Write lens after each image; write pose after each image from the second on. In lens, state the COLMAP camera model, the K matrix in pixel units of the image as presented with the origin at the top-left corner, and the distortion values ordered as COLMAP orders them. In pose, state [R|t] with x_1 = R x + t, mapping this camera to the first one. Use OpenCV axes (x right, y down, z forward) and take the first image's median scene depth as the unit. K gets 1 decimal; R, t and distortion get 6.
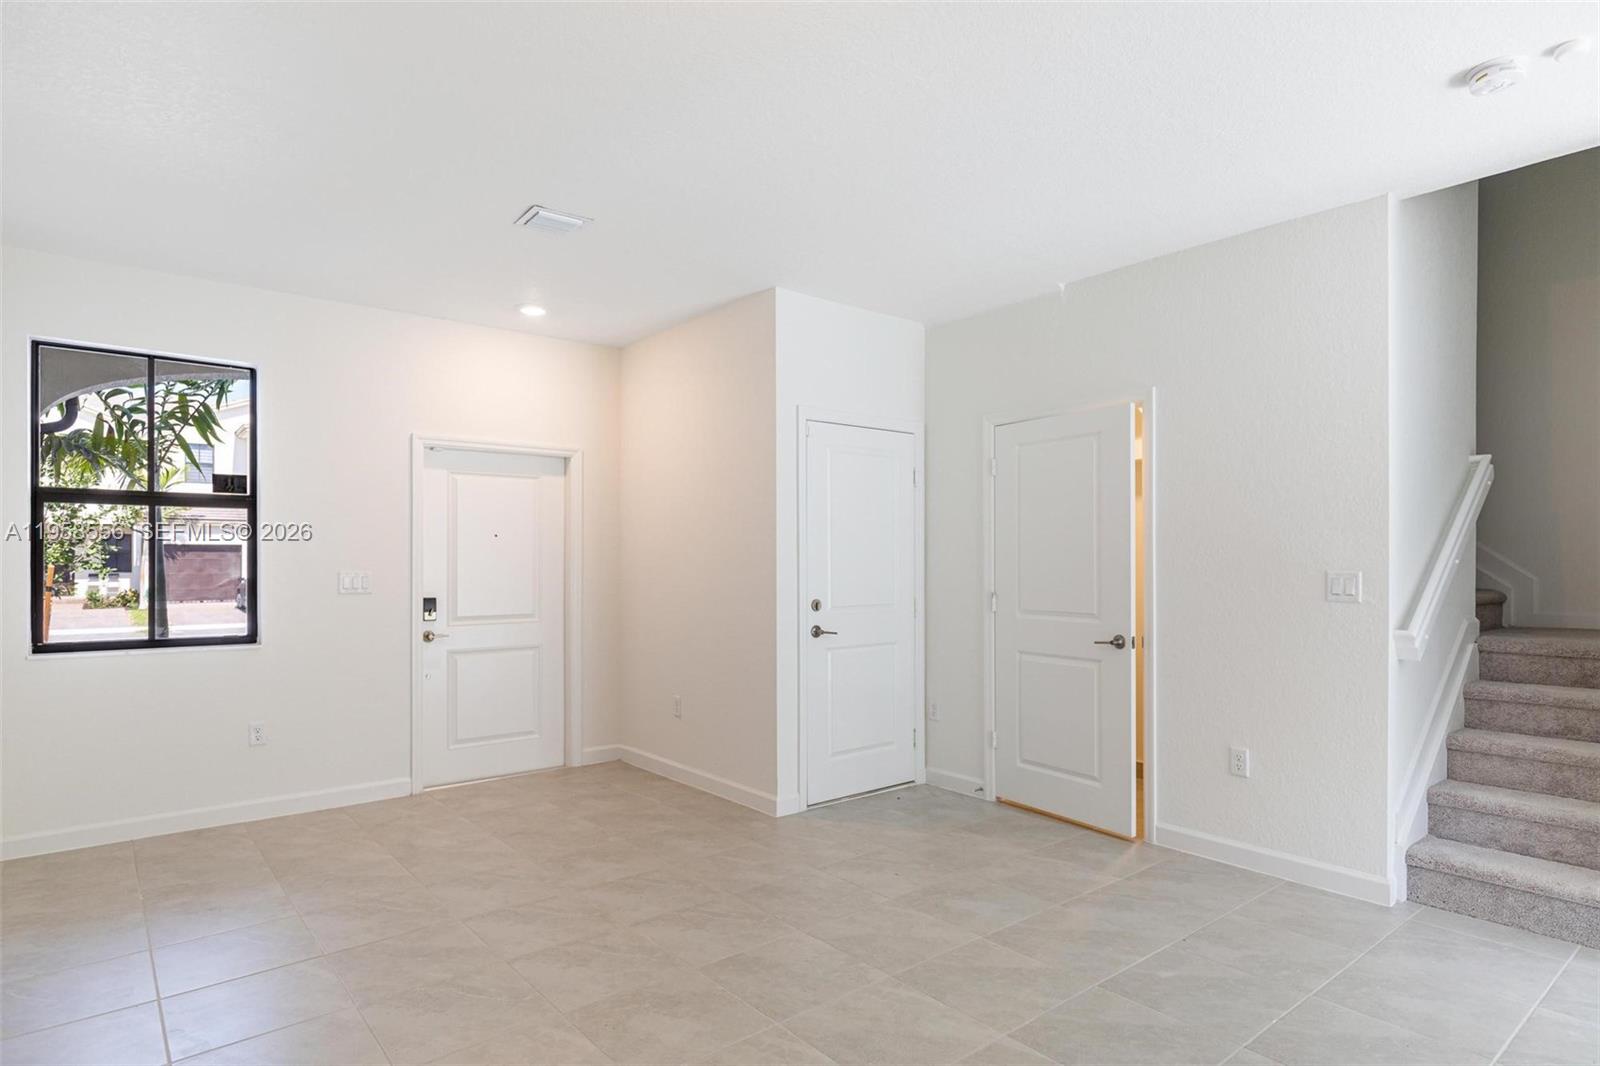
lens RADIAL K [[866.9, 0, 803.2], [0, 866.9, 578.0], [0, 0, 1]] dist [0.002312, 0.001758]
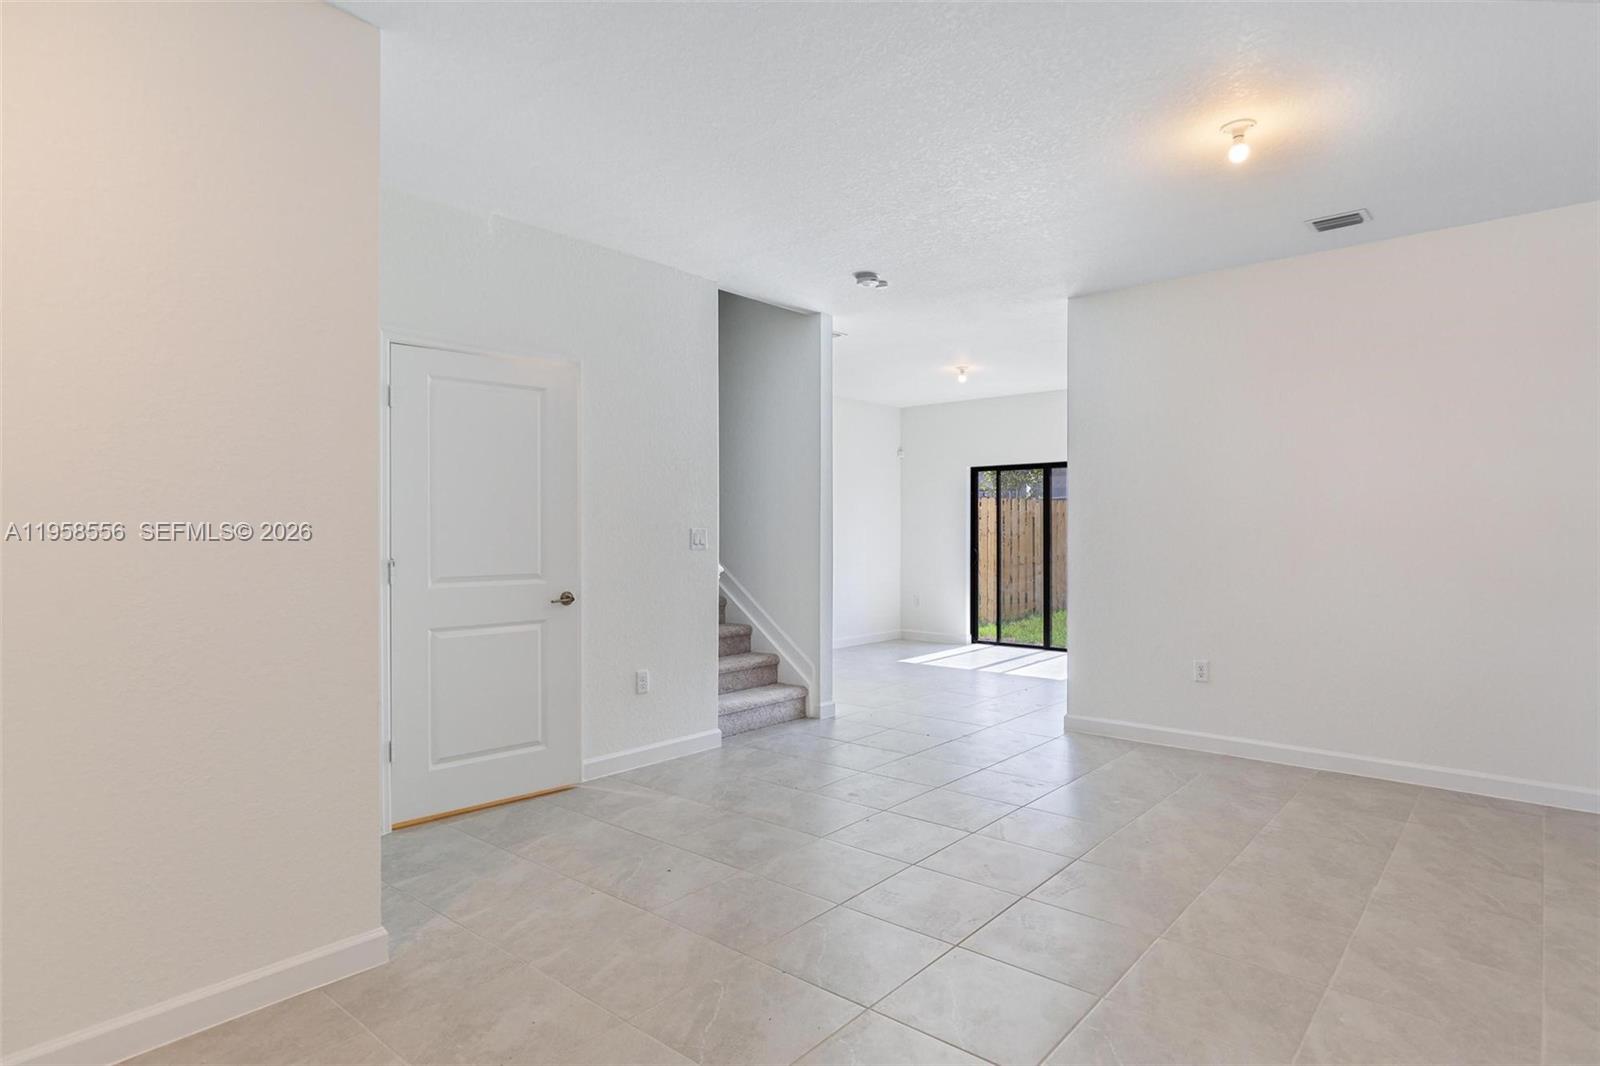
lens RADIAL K [[877.0, 0, 800.0], [0, 877.0, 533.0], [0, 0, 1]] dist [0.003406, 0.000527]
pose [[-0.175118, -0.004628, 0.984537, -0.728467], [0.017574, 0.999815, 0.007826, -0.007919], [-0.984391, 0.018673, -0.175004, 0.929767]]
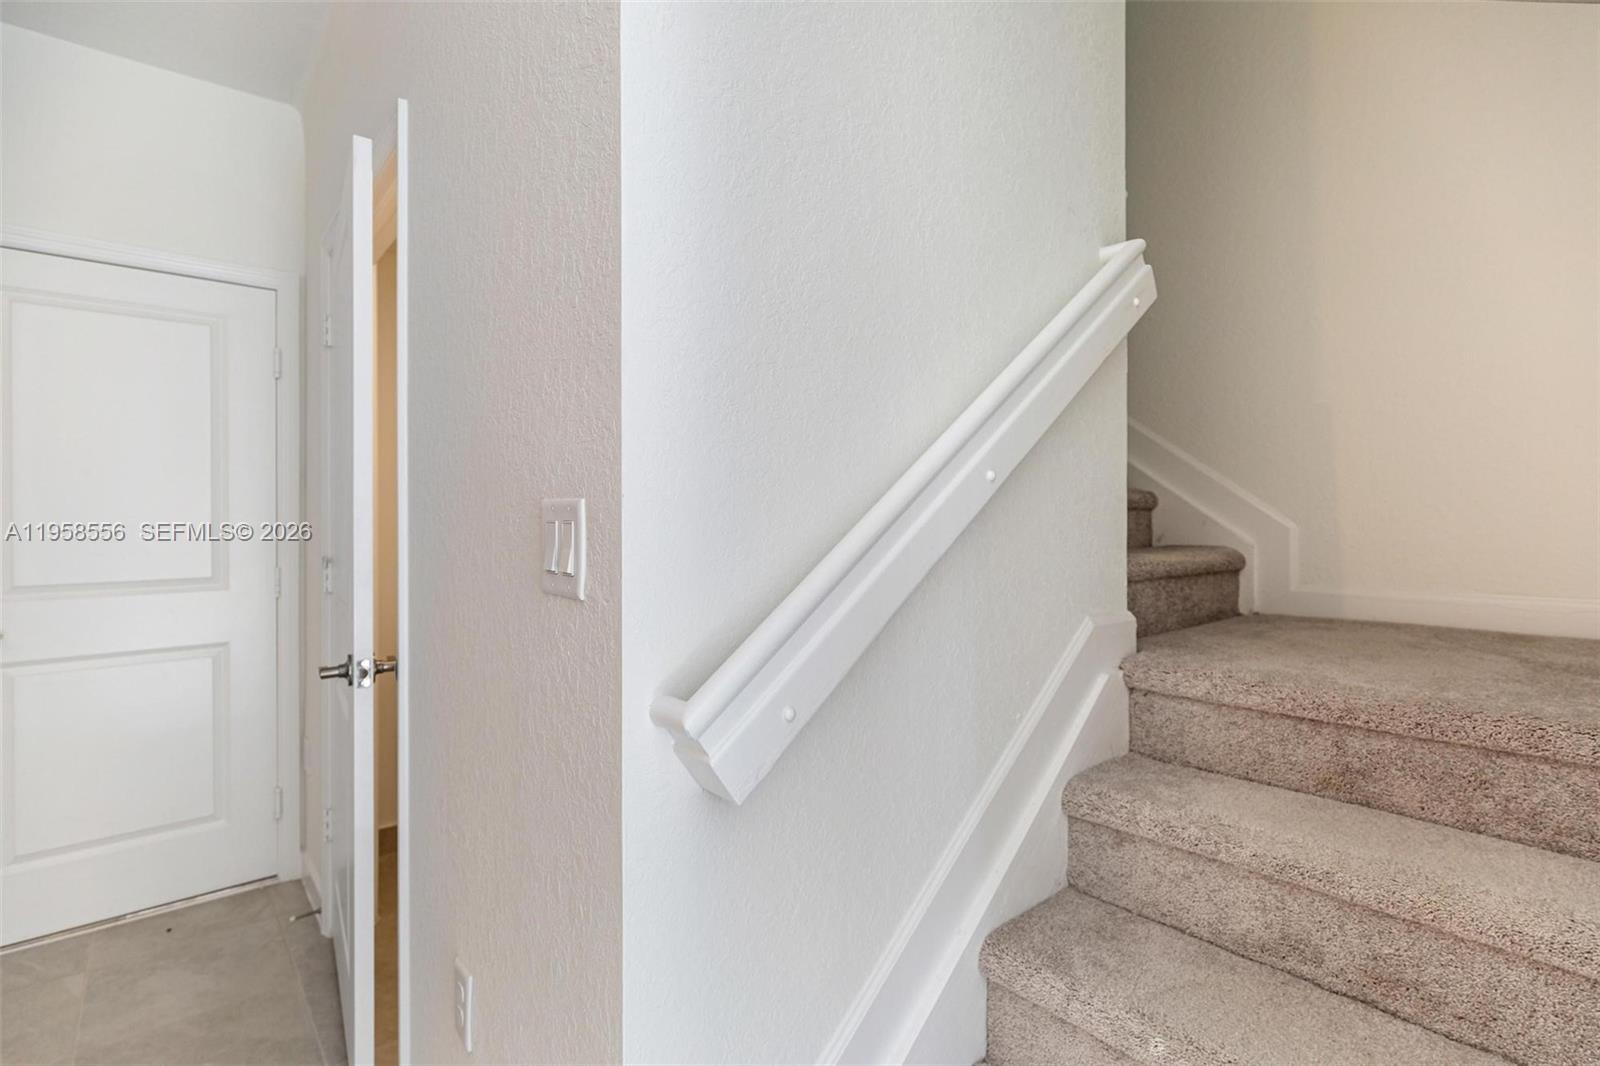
lens RADIAL K [[720.3, 0, 800.0], [0, 720.3, 533.0], [0, 0, 1]] dist [-0.001957, -0.000011]
pose [[0.999919, -0.006789, 0.010741, 0.610355], [0.006833, 0.999969, -0.004027, 0.005454], [-0.010713, 0.004100, 0.999934, 0.637544]]
